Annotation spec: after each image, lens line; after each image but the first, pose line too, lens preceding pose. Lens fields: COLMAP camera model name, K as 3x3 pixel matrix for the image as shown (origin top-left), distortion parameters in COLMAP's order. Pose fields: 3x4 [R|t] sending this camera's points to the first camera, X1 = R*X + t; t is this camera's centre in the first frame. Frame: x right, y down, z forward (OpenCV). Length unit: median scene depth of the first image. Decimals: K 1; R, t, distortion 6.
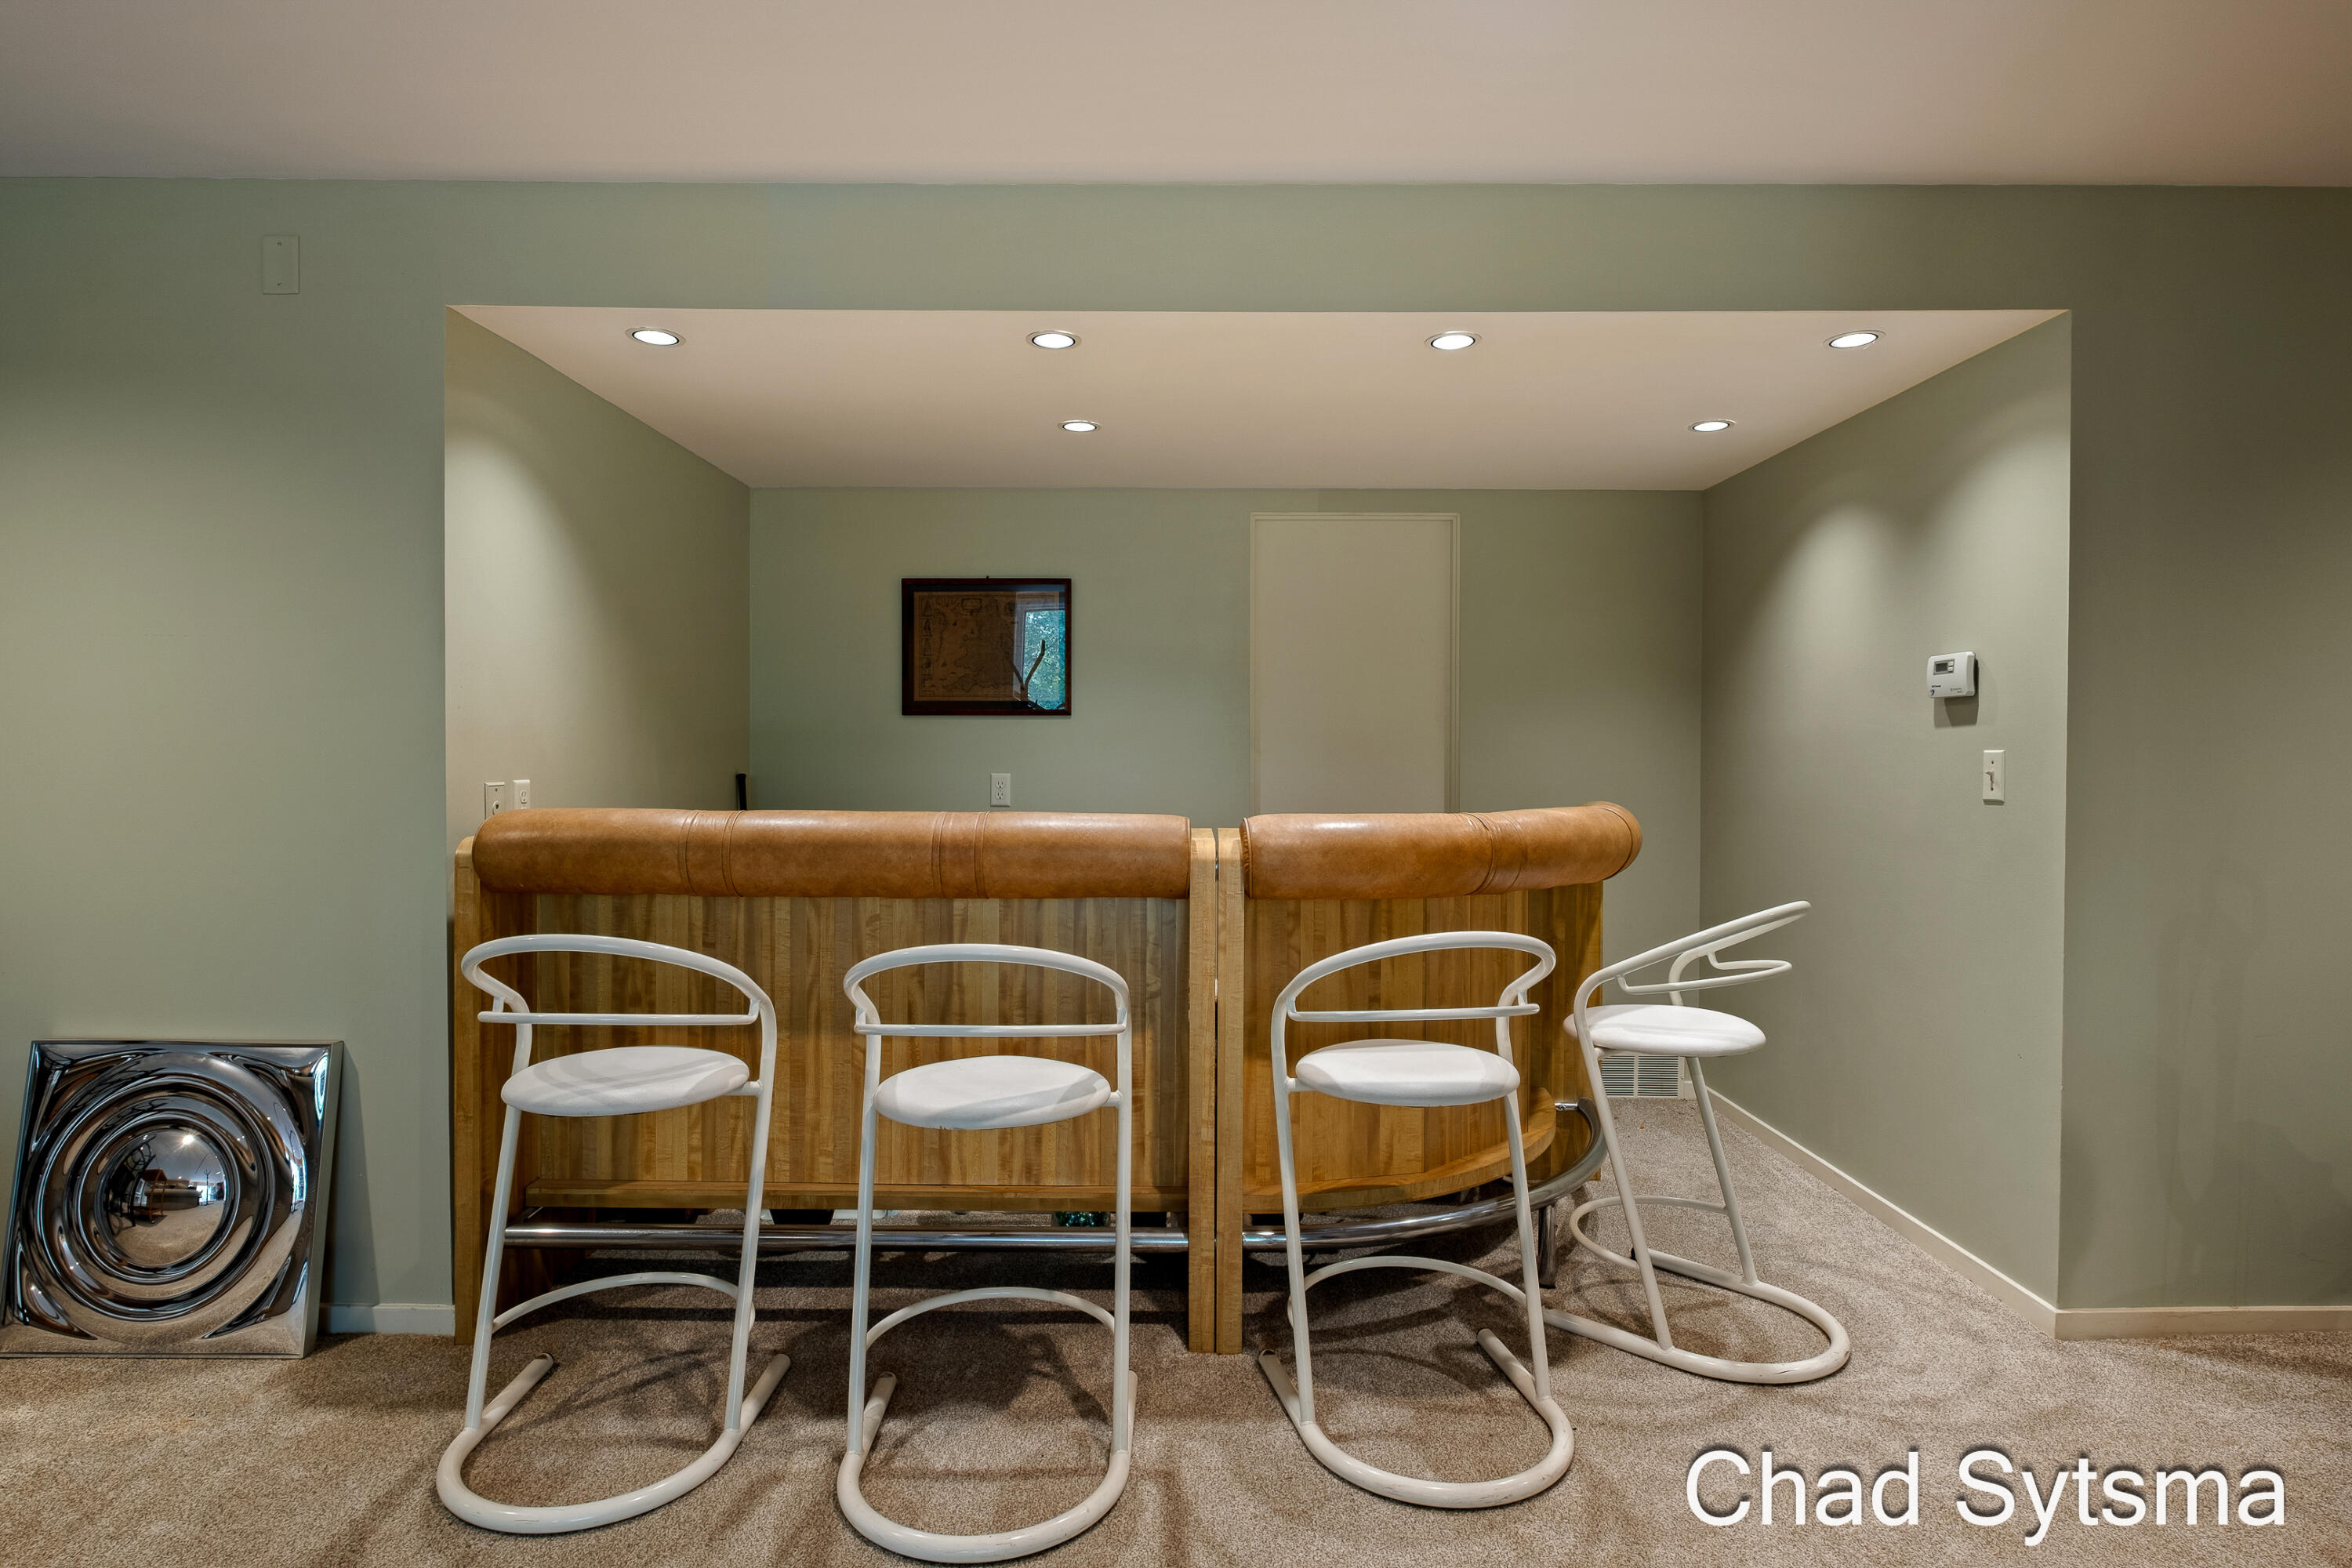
lens RADIAL K [[1313.4, 0, 1176.0], [0, 1313.4, 784.0], [0, 0, 1]] dist [0.000706, 0.000133]
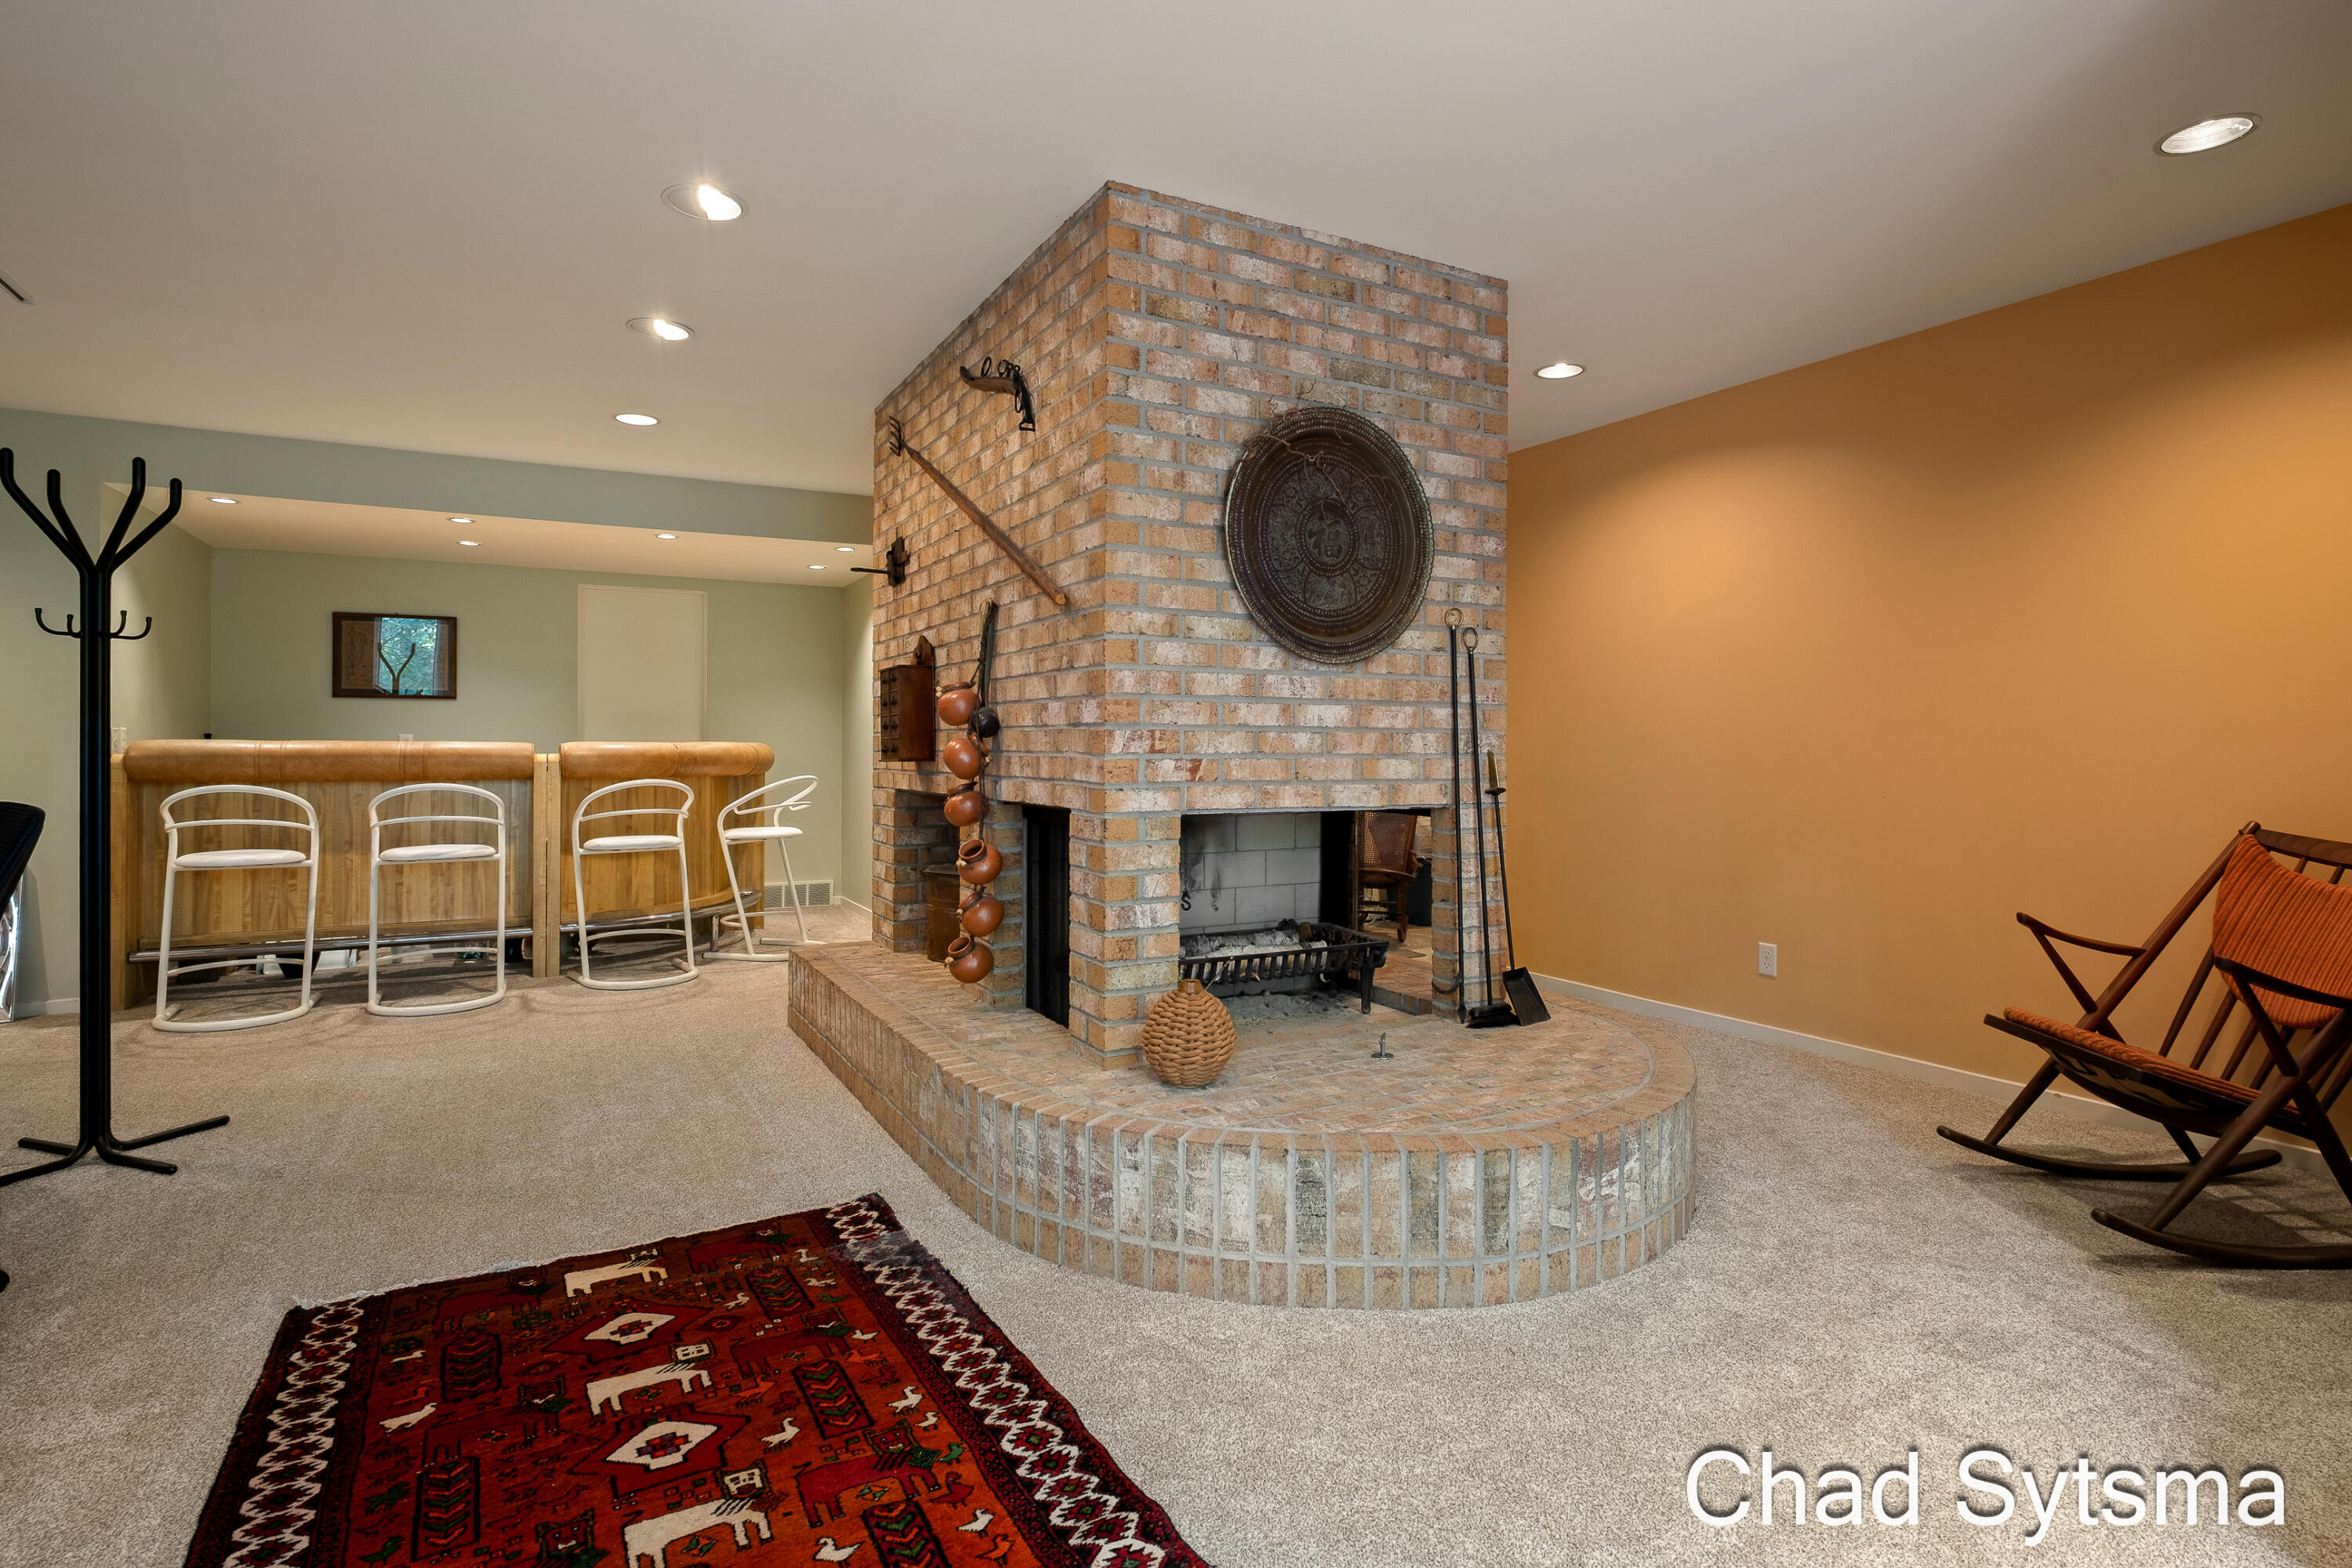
lens RADIAL K [[1160.4, 0, 1178.7], [0, 1160.4, 740.8], [0, 0, 1]] dist [-0.003065, -0.001260]
pose [[0.874973, -0.000224, 0.484172, 0.015997], [0.013280, 0.999635, -0.023537, 0.082692], [-0.483990, 0.027024, 0.874656, -1.283226]]
